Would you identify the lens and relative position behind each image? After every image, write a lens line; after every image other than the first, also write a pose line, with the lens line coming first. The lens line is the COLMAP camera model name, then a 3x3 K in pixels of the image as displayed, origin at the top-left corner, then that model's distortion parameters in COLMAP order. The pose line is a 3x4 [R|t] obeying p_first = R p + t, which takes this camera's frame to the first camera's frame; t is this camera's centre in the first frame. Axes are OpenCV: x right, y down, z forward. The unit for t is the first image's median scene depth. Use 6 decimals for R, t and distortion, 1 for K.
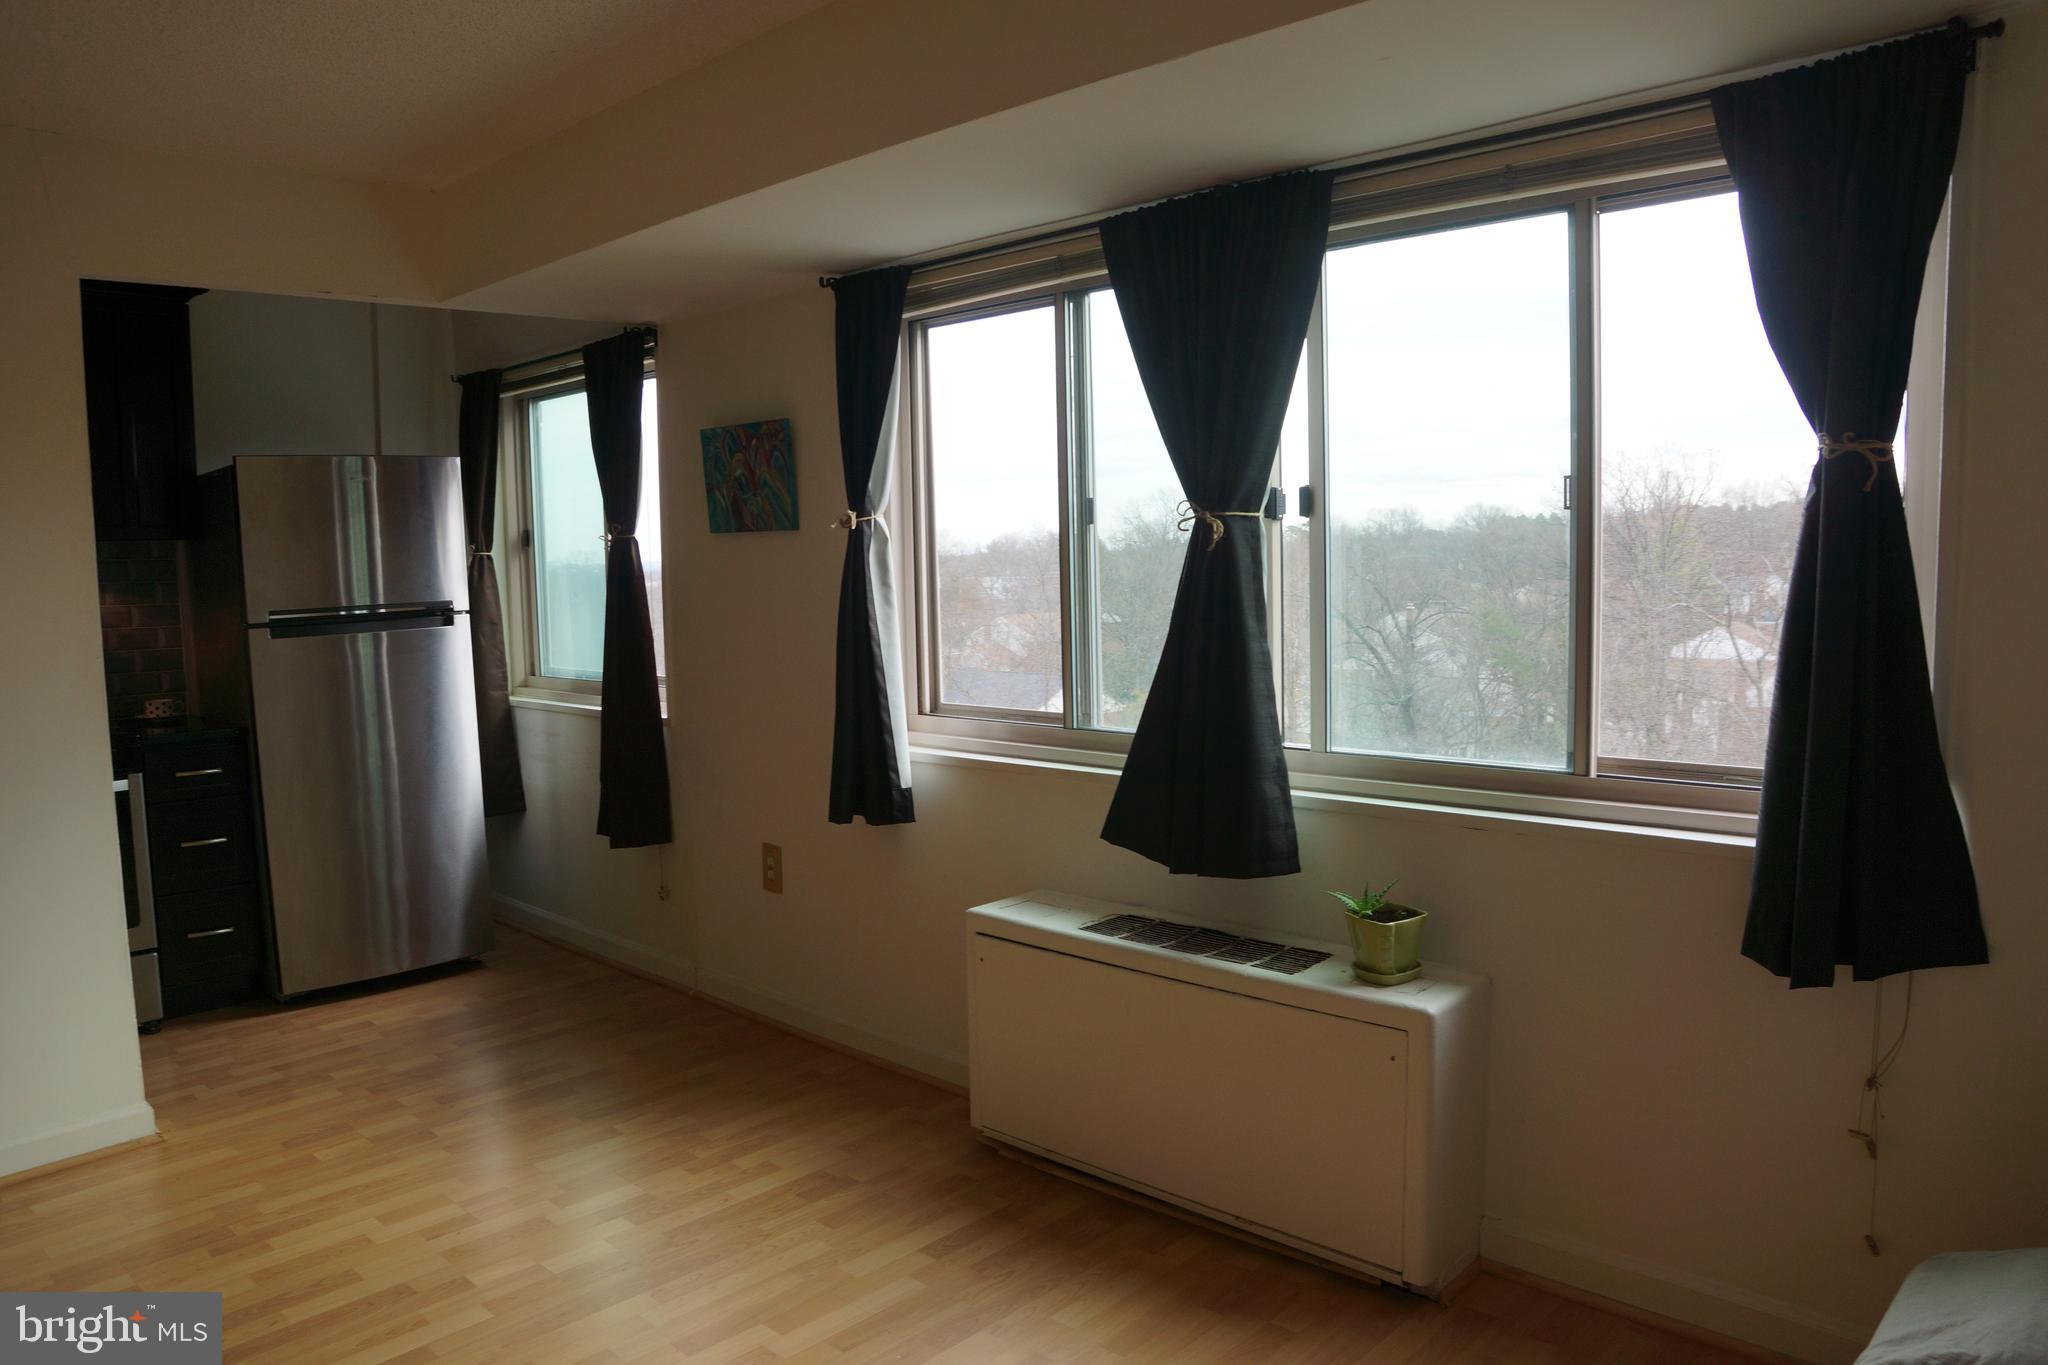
lens RADIAL K [[1434.6, 0, 1019.1], [0, 1434.6, 689.4], [0, 0, 1]] dist [-0.161401, 0.120049]
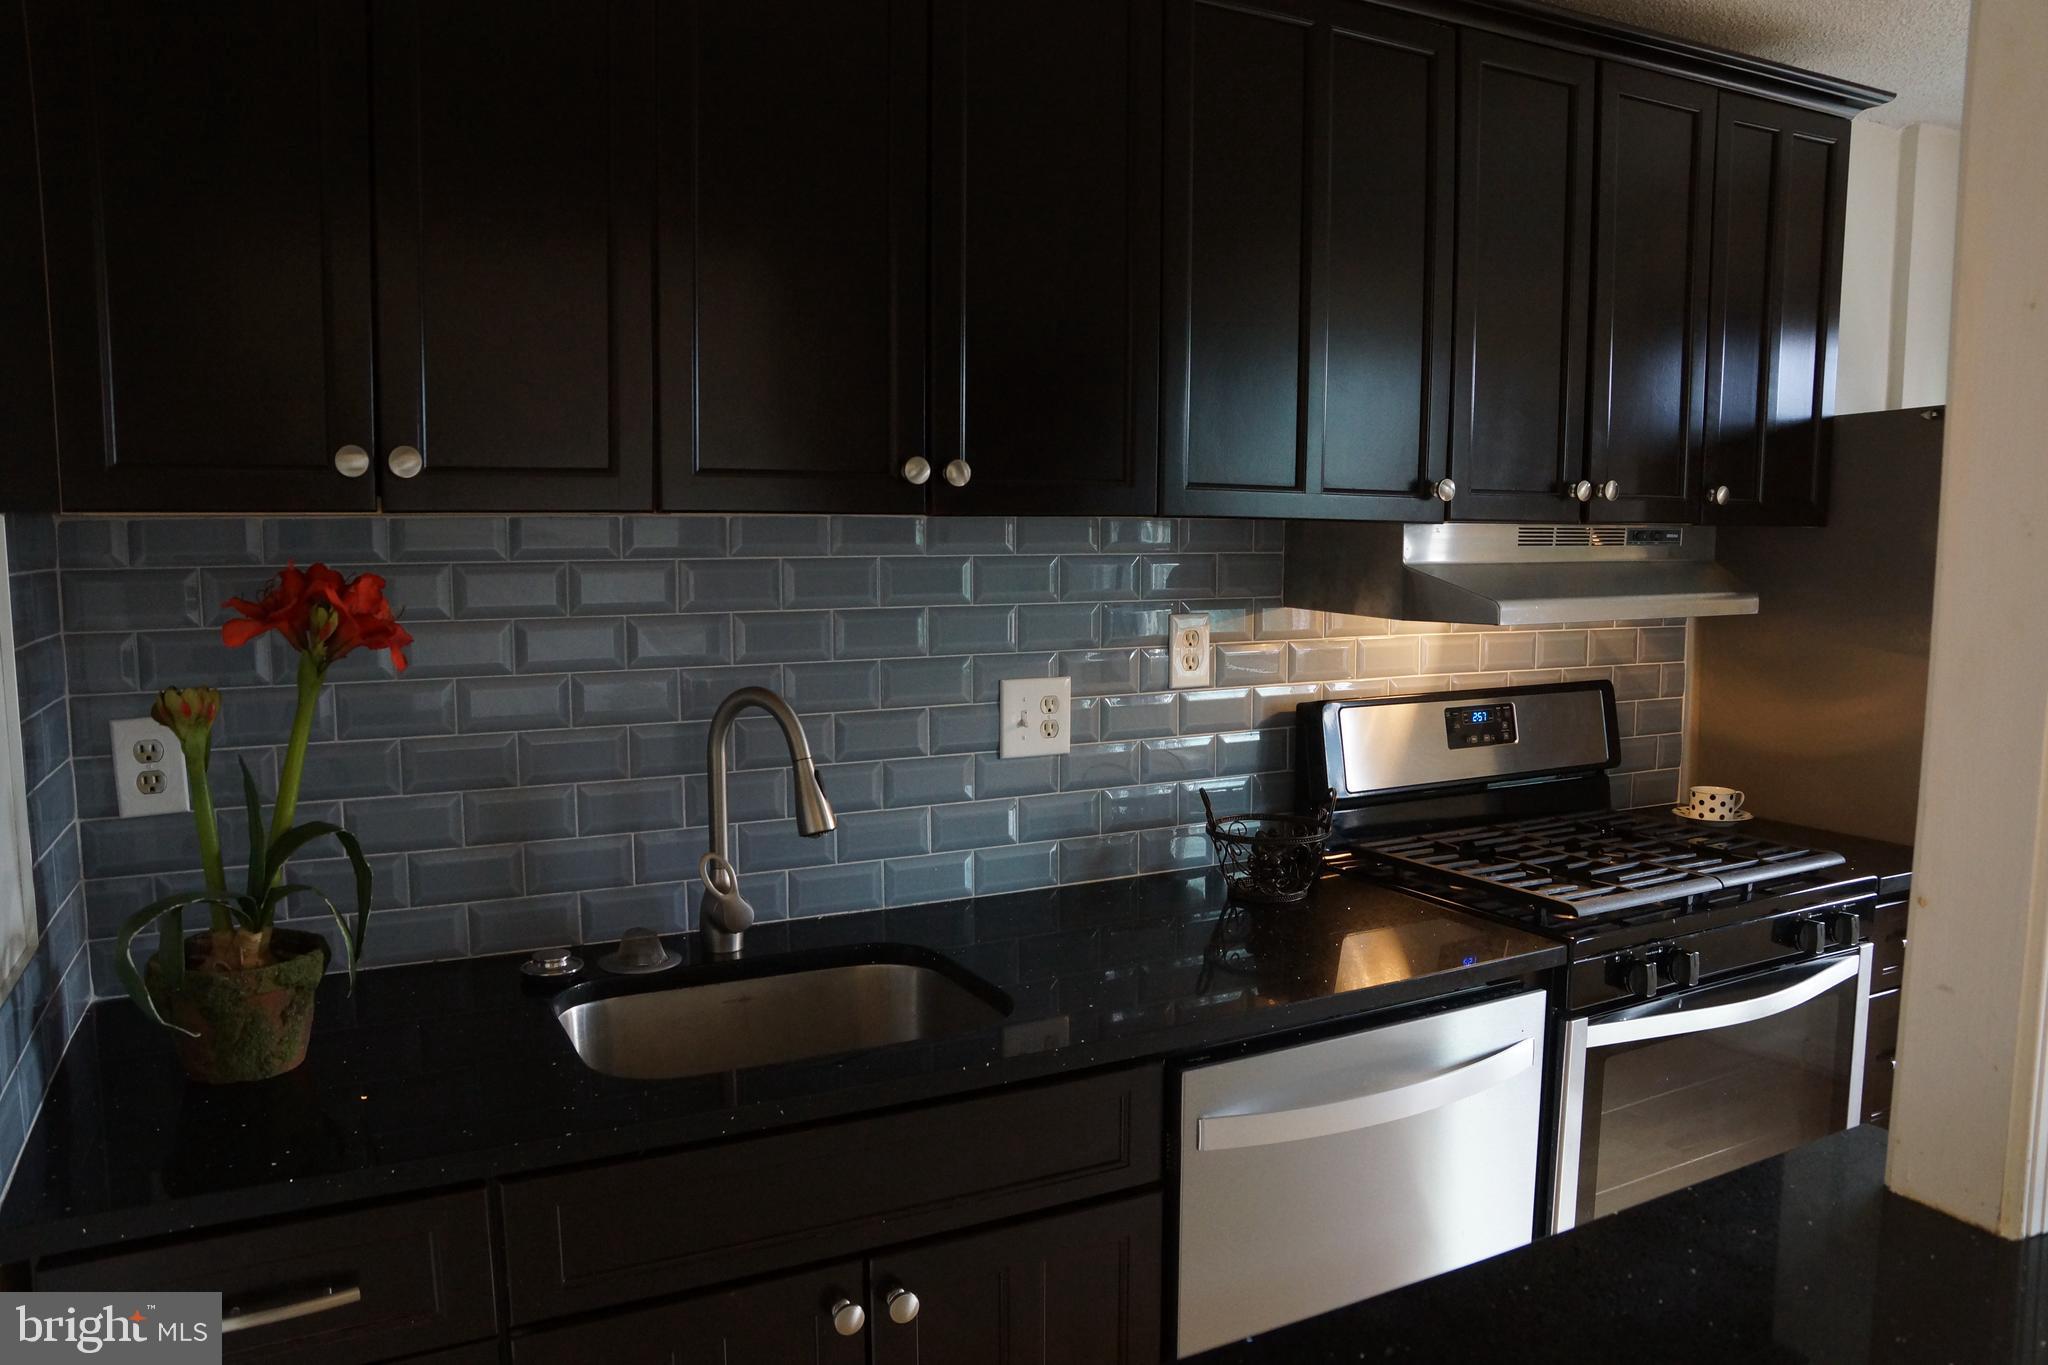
lens RADIAL K [[1434.6, 0, 1019.1], [0, 1434.6, 689.4], [0, 0, 1]] dist [-0.161401, 0.120049]
pose [[0.946261, 0.050795, -0.319390, -0.808663], [-0.045407, 0.998673, 0.024299, -0.041577], [0.320201, -0.008490, 0.947312, 0.357221]]
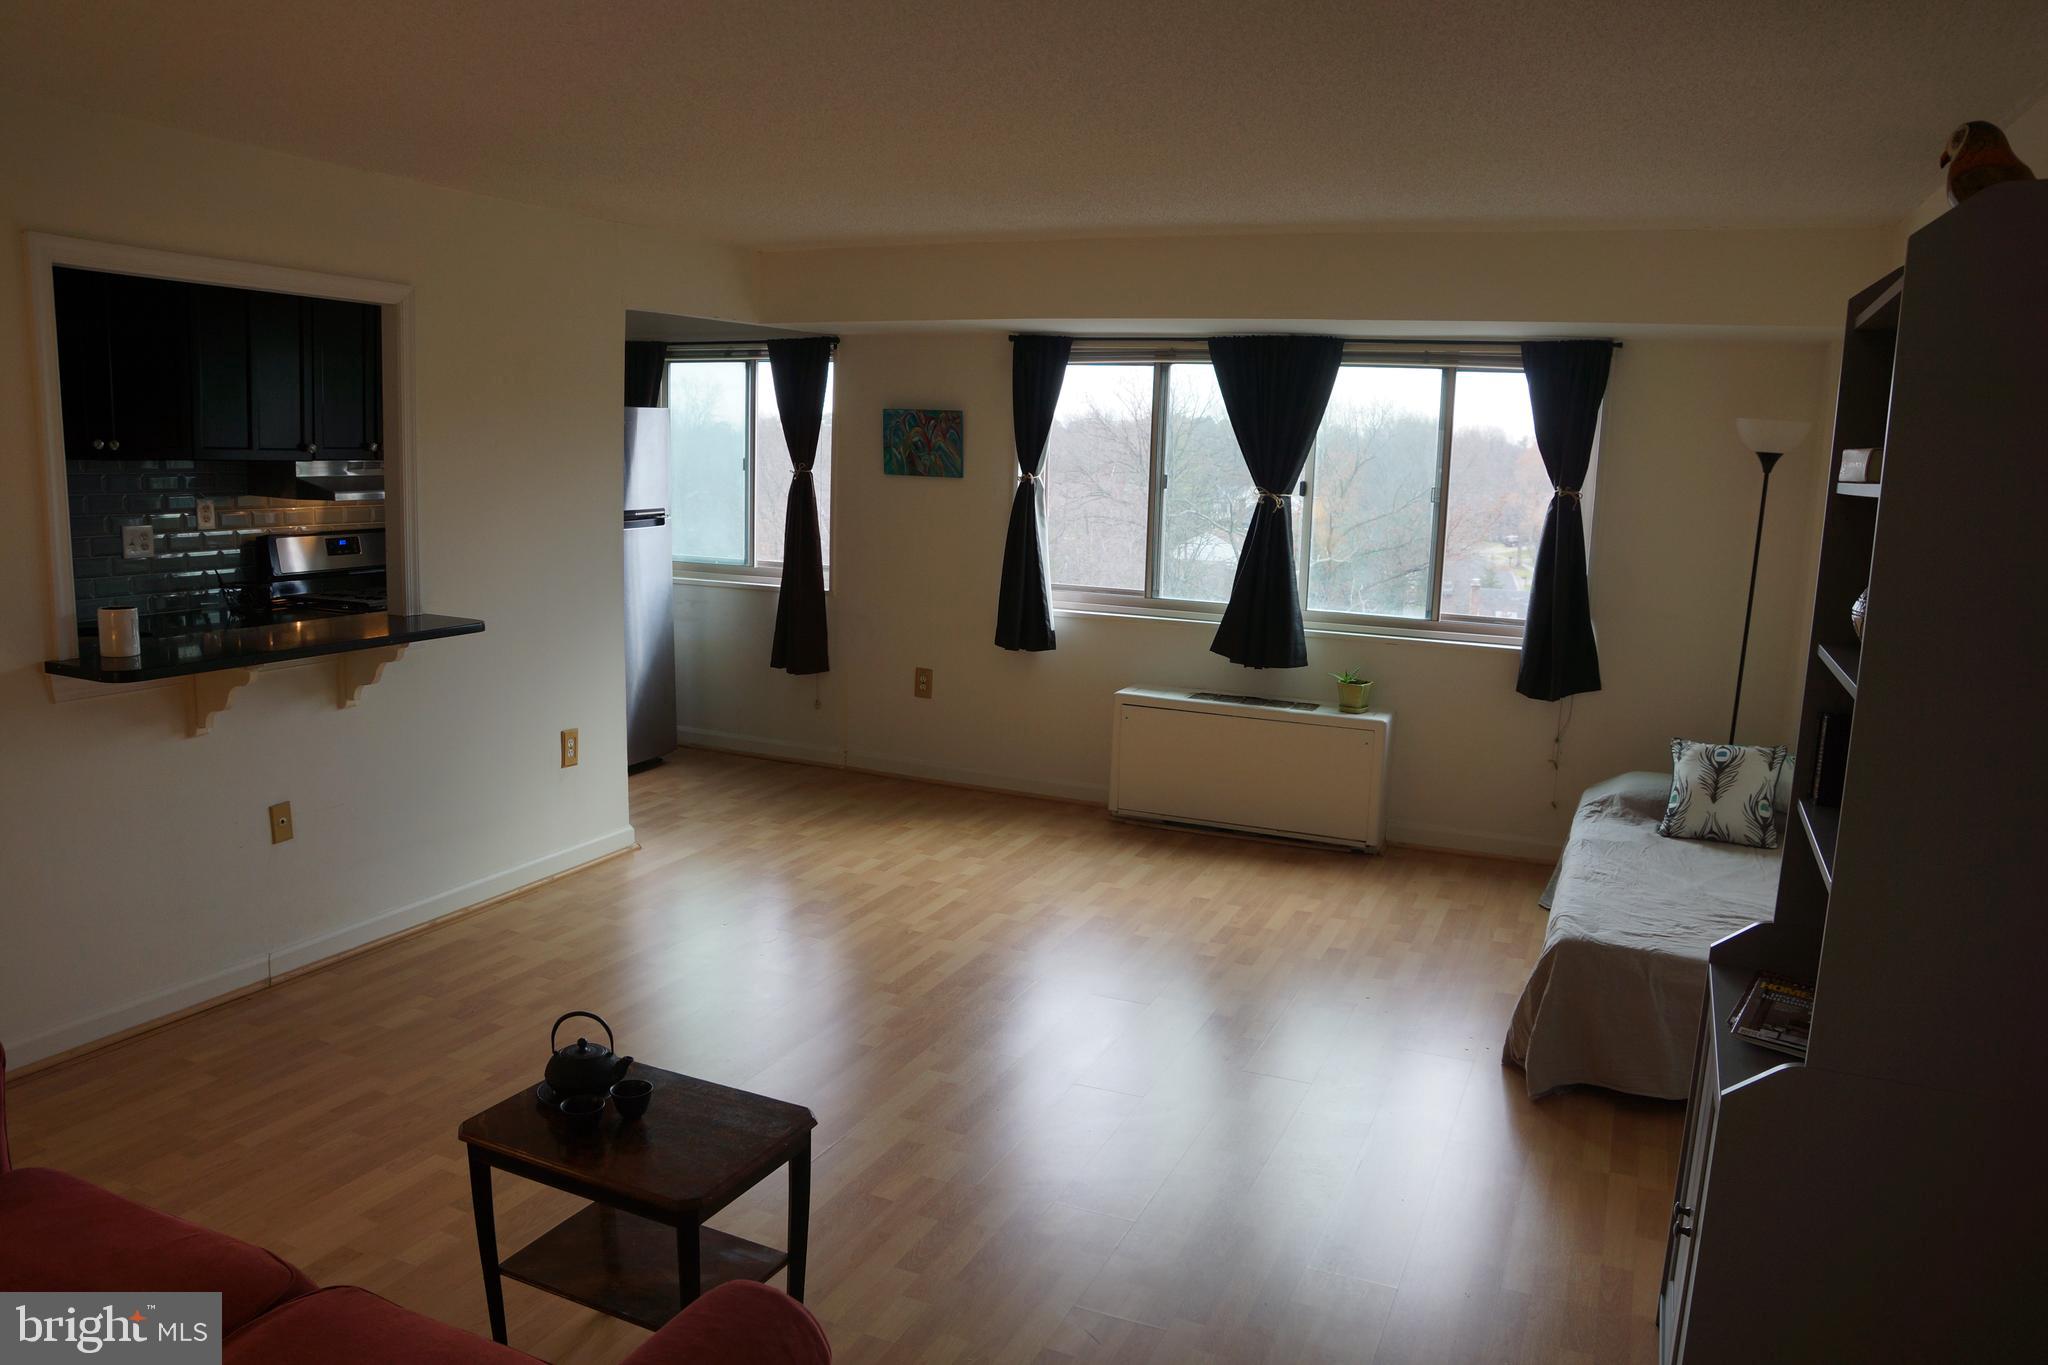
lens RADIAL K [[1434.6, 0, 1019.1], [0, 1434.6, 689.4], [0, 0, 1]] dist [-0.161401, 0.120049]
pose [[0.940833, -0.007028, 0.338797, -0.641024], [-0.018970, 0.997125, 0.073365, 0.010620], [-0.338339, -0.075452, 0.937995, -0.590739]]
